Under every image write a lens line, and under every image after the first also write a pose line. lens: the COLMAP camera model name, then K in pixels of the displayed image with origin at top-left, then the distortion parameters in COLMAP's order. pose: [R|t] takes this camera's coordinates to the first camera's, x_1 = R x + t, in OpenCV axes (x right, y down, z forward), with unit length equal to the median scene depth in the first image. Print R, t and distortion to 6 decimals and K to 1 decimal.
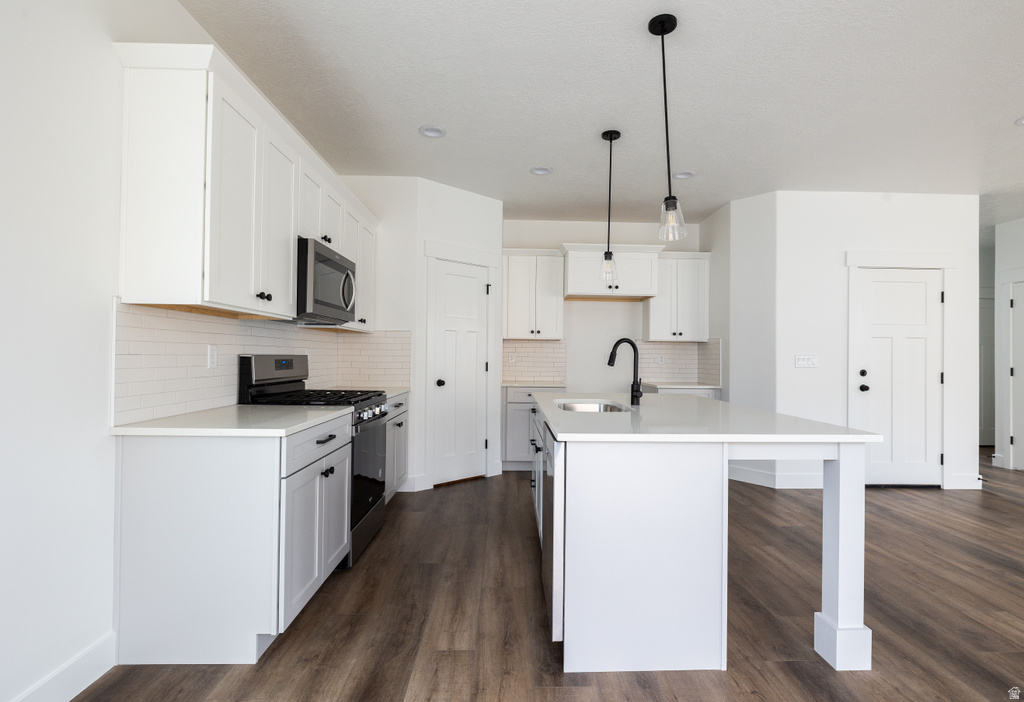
lens RADIAL K [[503.0, 0, 524.2], [0, 503.0, 350.8], [0, 0, 1]] dist [-0.003081, -0.000224]
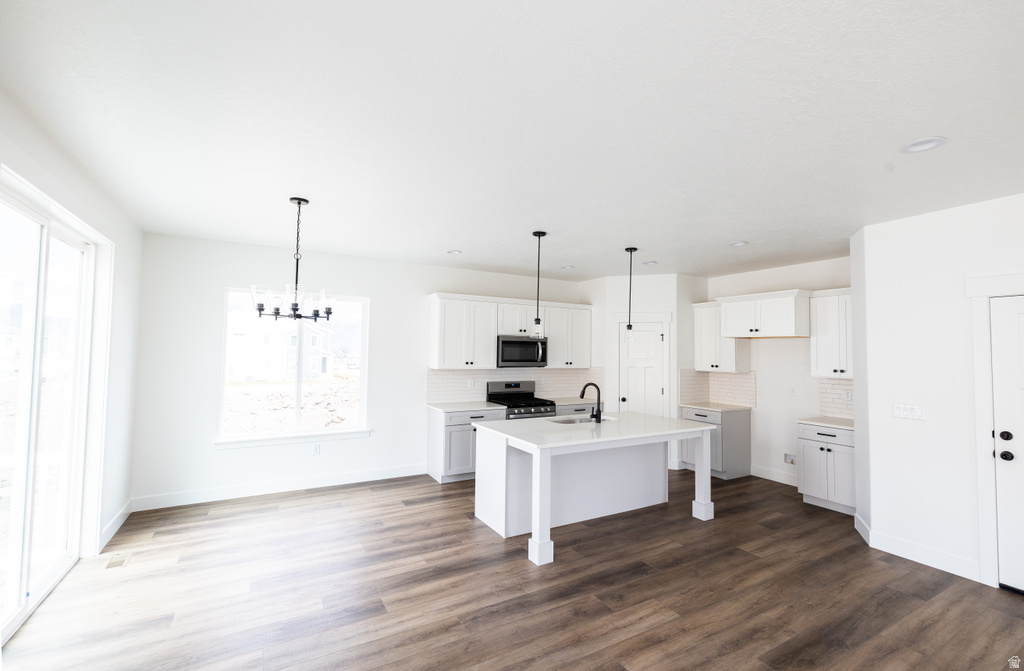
lens RADIAL K [[450.0, 0, 529.1], [0, 450.0, 333.6], [0, 0, 1]] dist [0.003070, 0.000433]
pose [[0.480754, -0.042061, -0.875846, 1.243080], [0.001018, 0.998875, -0.047411, -0.103394], [0.876855, 0.021902, 0.480256, 0.057074]]
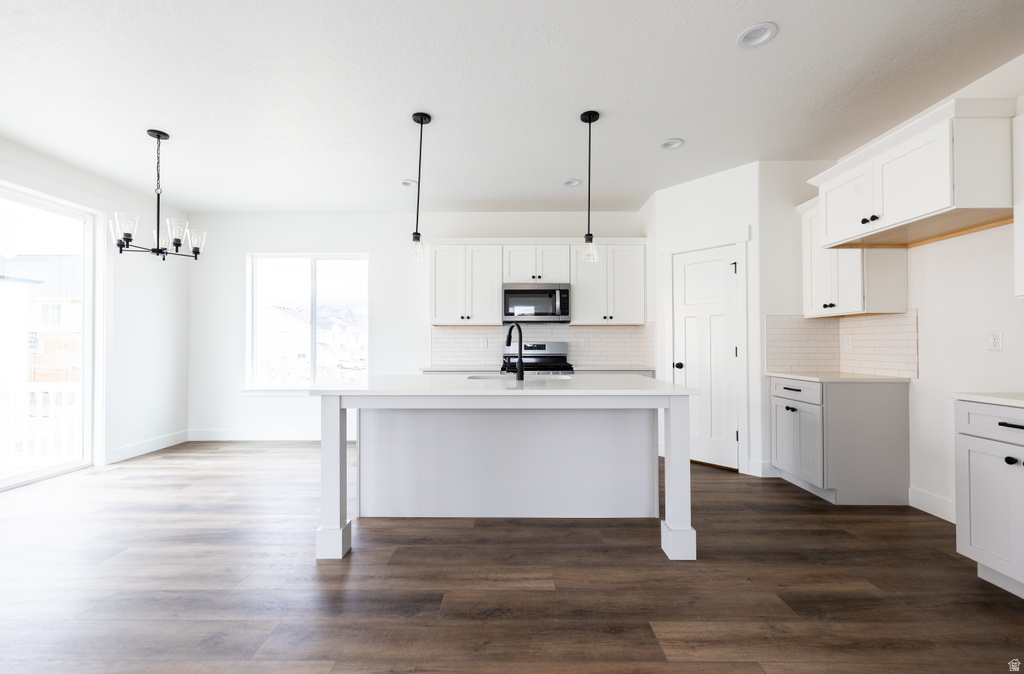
lens RADIAL K [[434.8, 0, 513.5], [0, 434.8, 340.8], [0, 0, 1]] dist [0.002112, 0.000299]
pose [[-0.045622, -0.020858, -0.998741, 1.042982], [0.011717, 0.999702, -0.021413, 0.033510], [0.998890, -0.012679, -0.045364, 0.888563]]
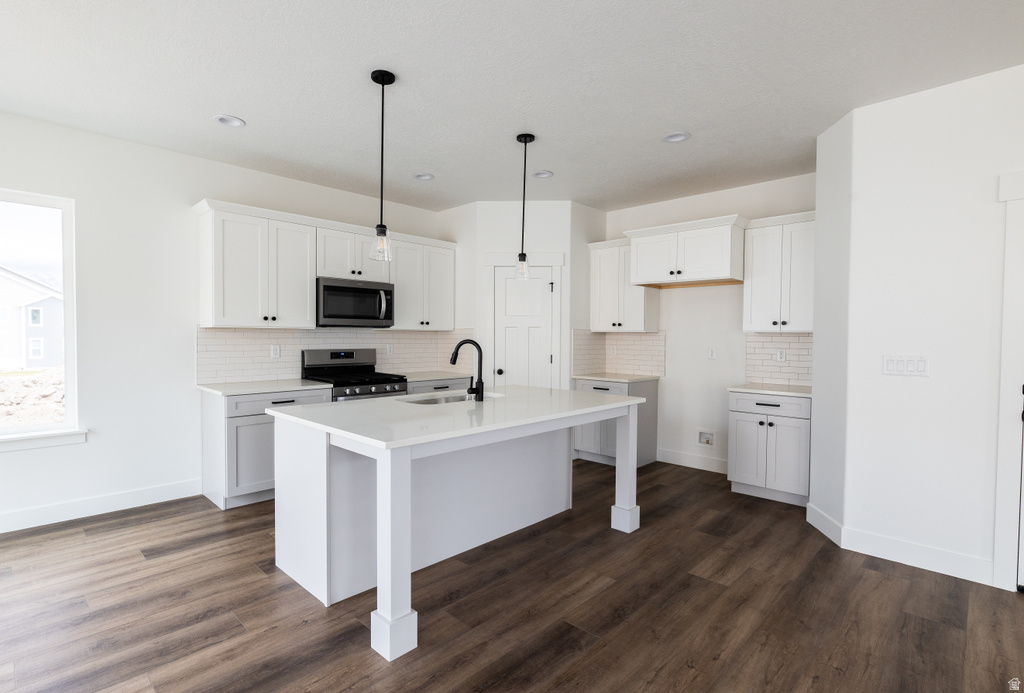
lens RADIAL K [[499.1, 0, 495.6], [0, 499.1, 347.8], [0, 0, 1]] dist [-0.005216, -0.000685]
pose [[0.685105, 0.013057, -0.728328, 0.883182], [0.007553, 0.999658, 0.025026, -0.028869], [0.728405, -0.022646, 0.684772, 0.252120]]
